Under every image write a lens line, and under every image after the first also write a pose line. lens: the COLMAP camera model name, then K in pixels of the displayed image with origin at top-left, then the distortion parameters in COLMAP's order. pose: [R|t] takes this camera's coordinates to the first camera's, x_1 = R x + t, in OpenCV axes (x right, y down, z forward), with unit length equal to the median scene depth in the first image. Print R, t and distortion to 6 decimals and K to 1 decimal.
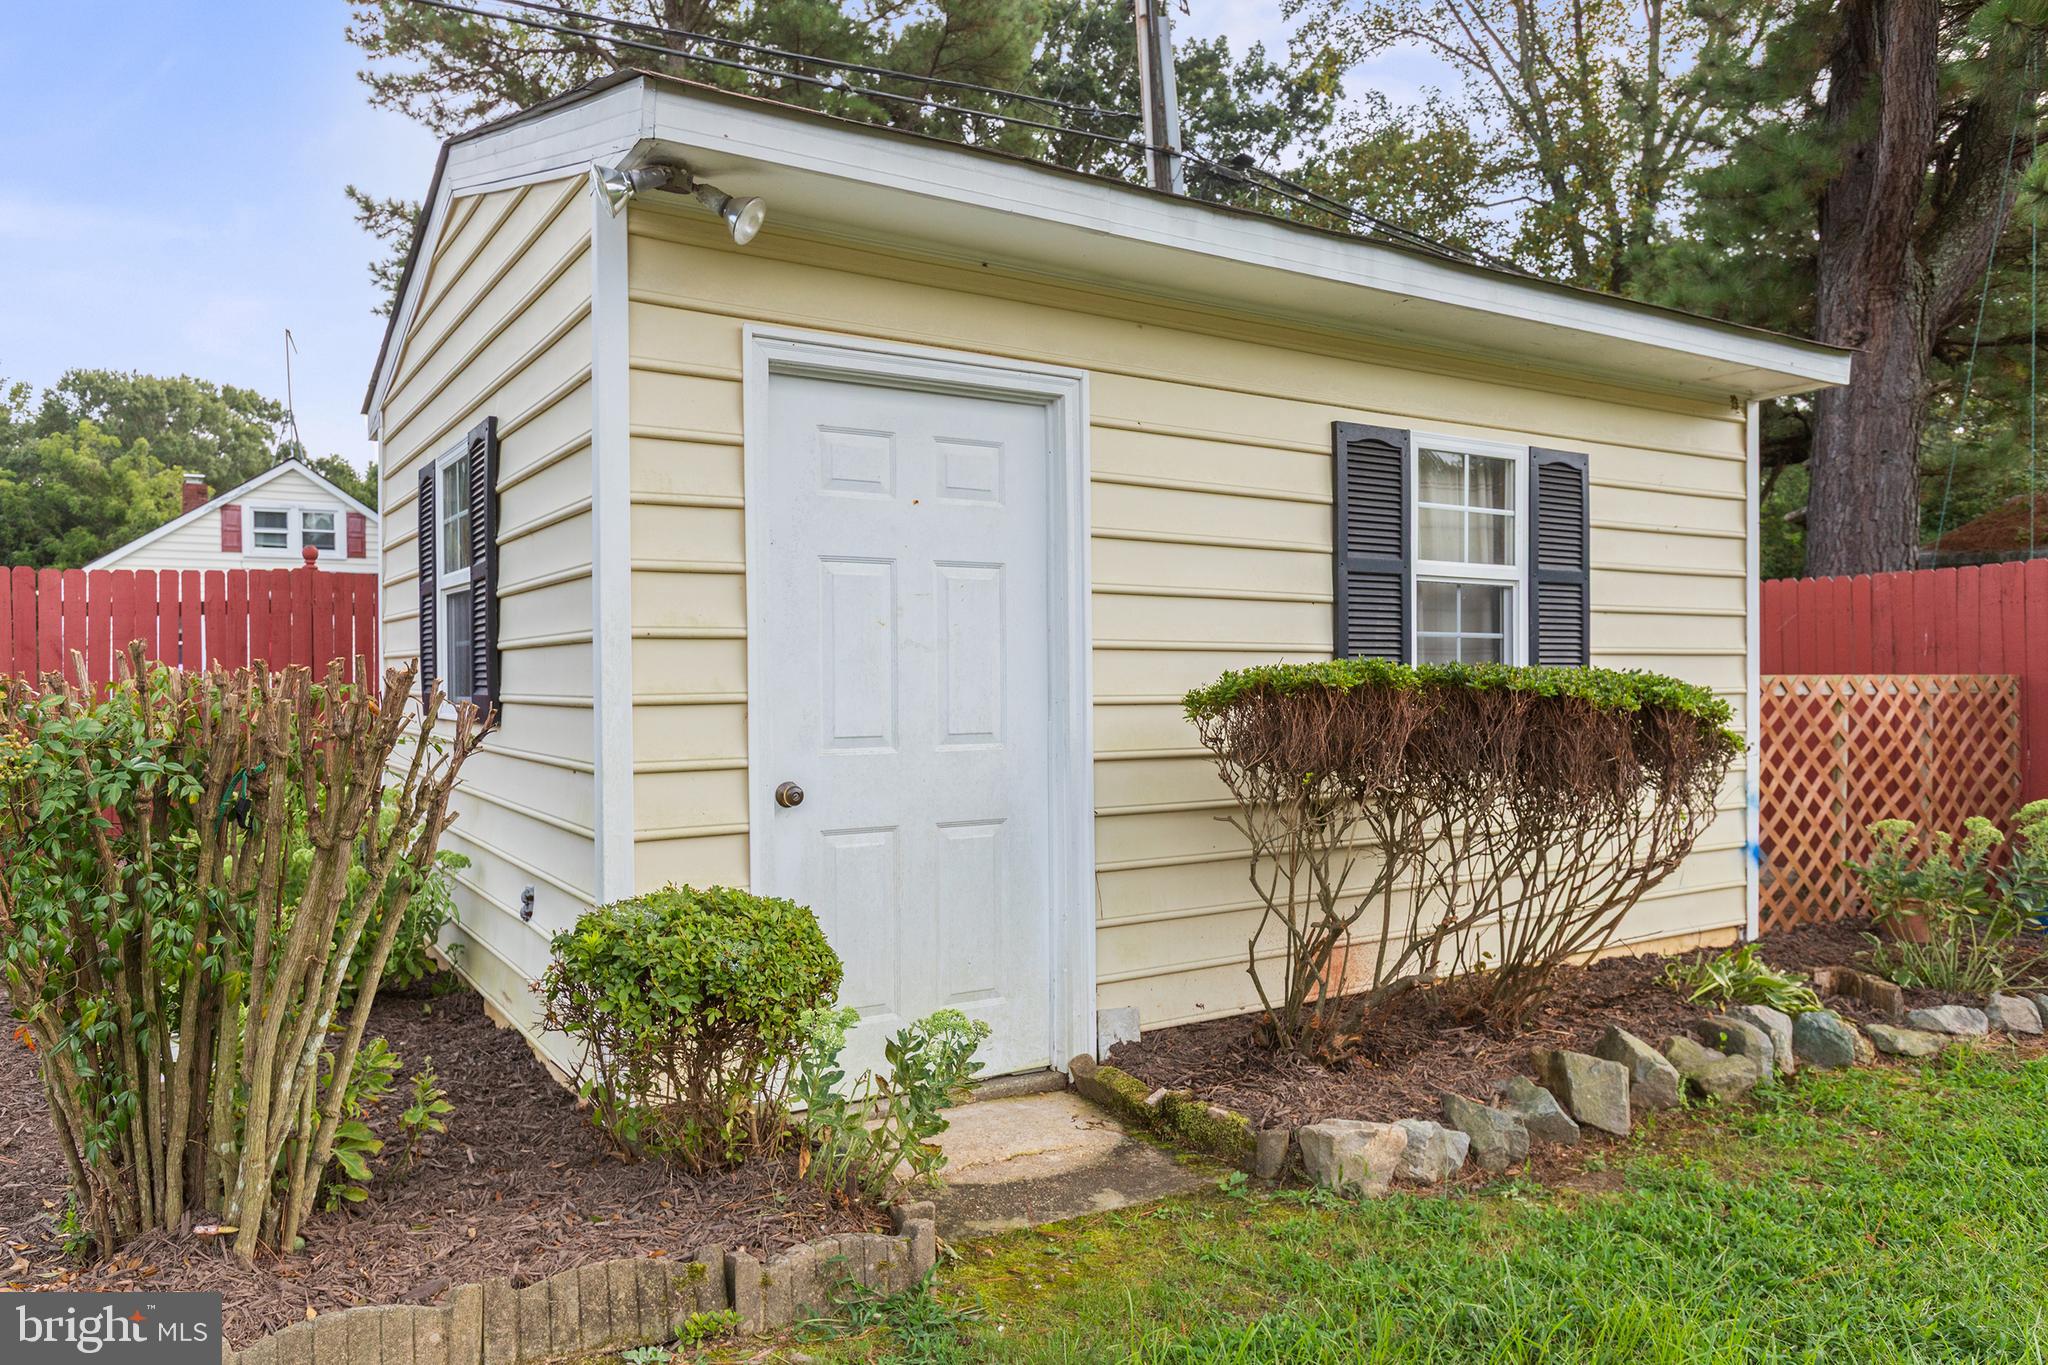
lens RADIAL K [[1417.1, 0, 1067.7], [0, 1417.1, 694.4], [0, 0, 1]] dist [0.008868, 0.001519]
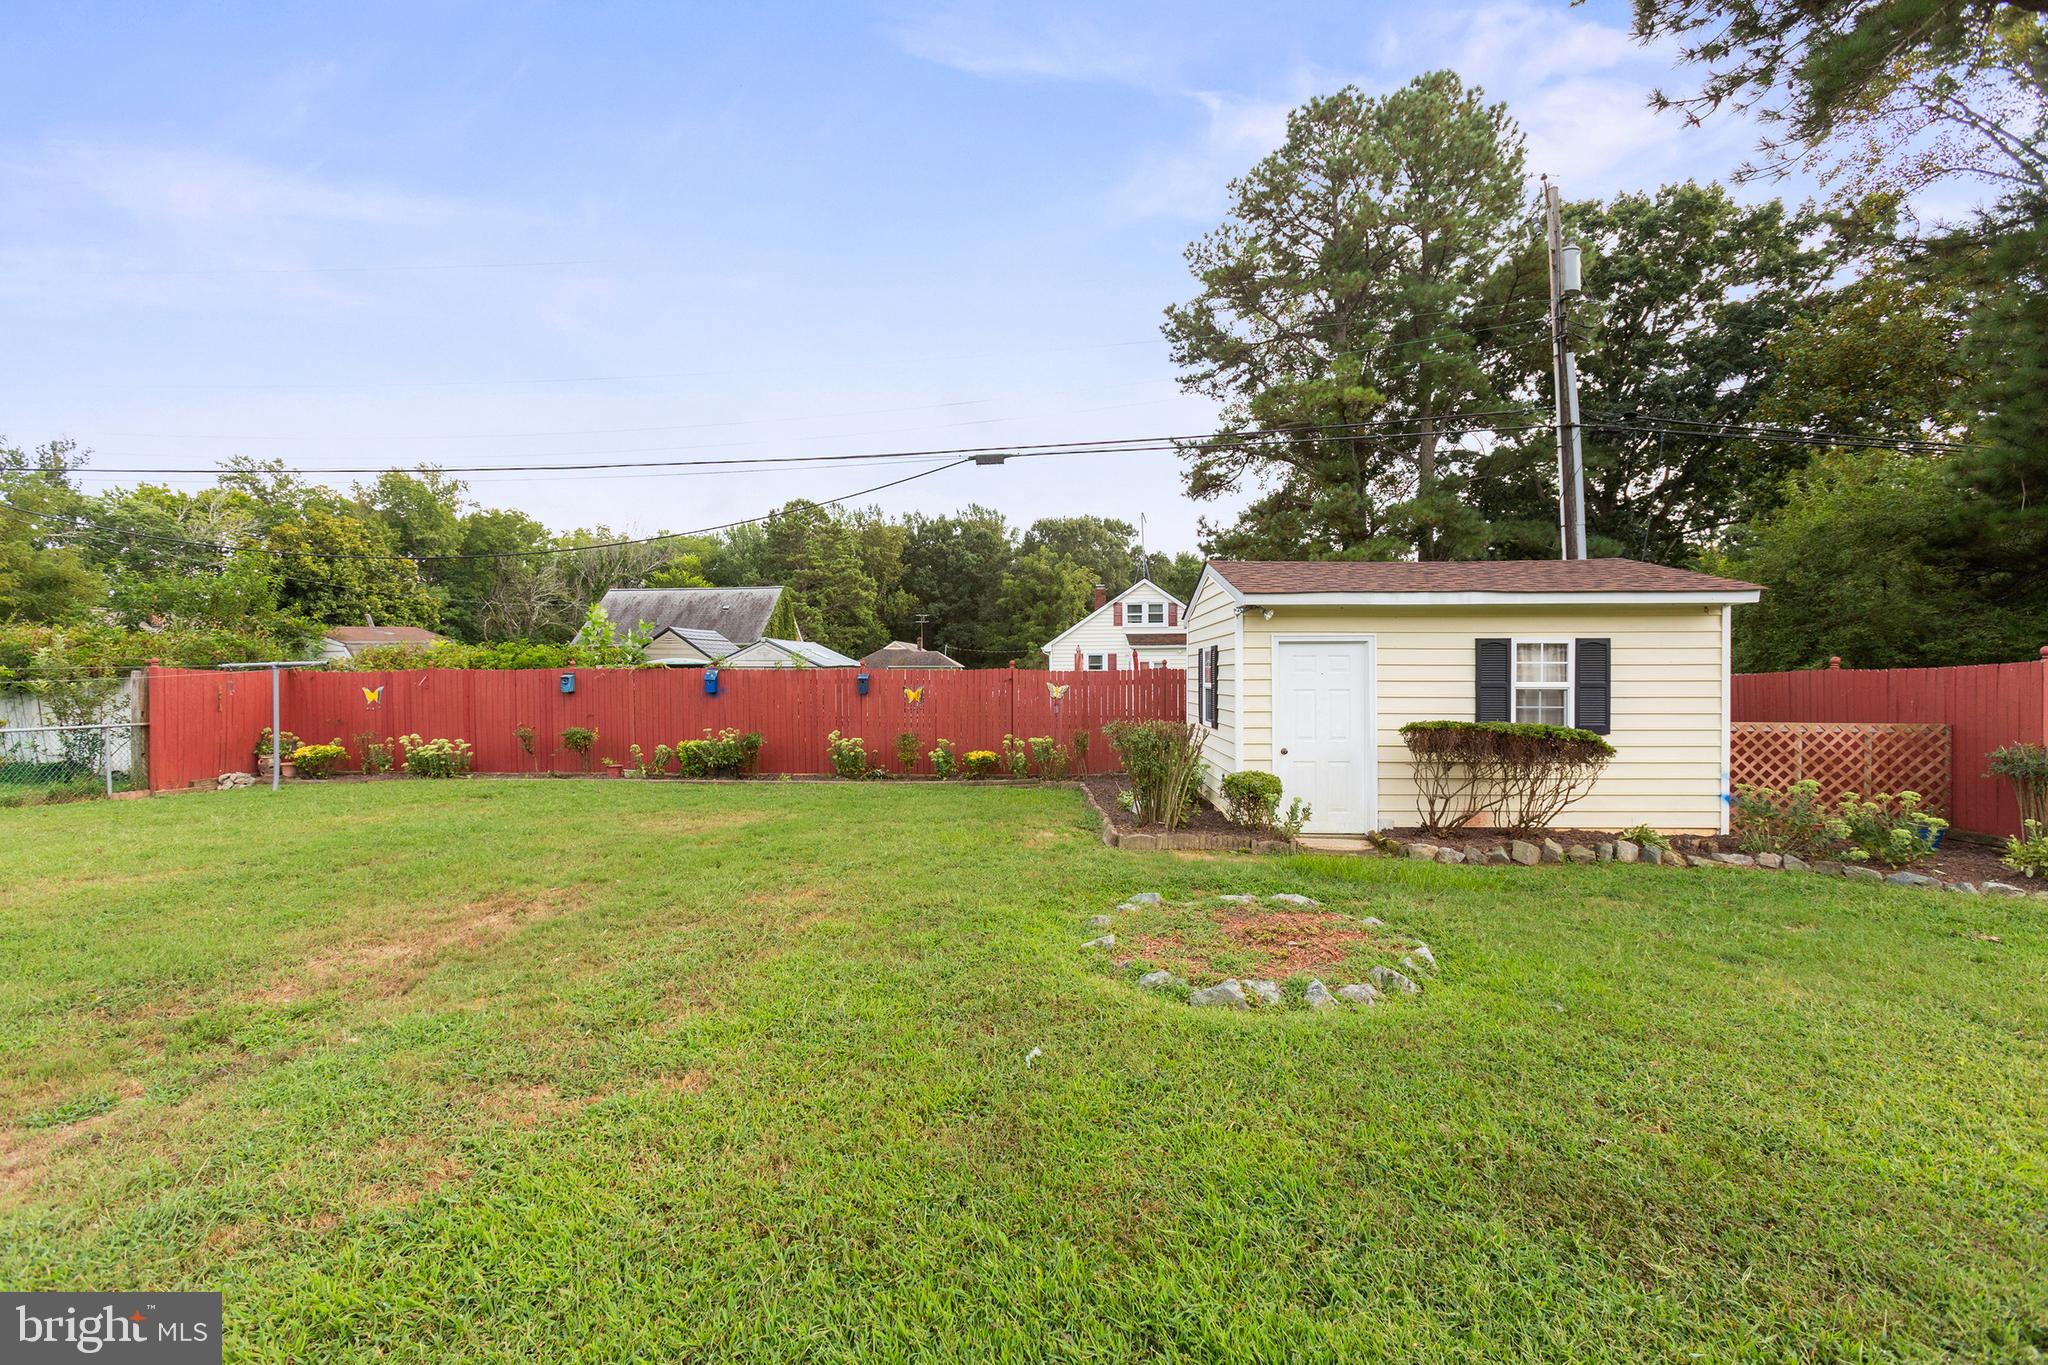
lens RADIAL K [[954.5, 0, 989.1], [0, 954.5, 673.9], [0, 0, 1]] dist [-0.021250, 0.015004]
pose [[0.795850, 0.000079, -0.605493, 0.462469], [-0.008843, 0.999895, -0.011493, -0.064945], [0.605429, 0.014501, 0.795767, -0.982032]]
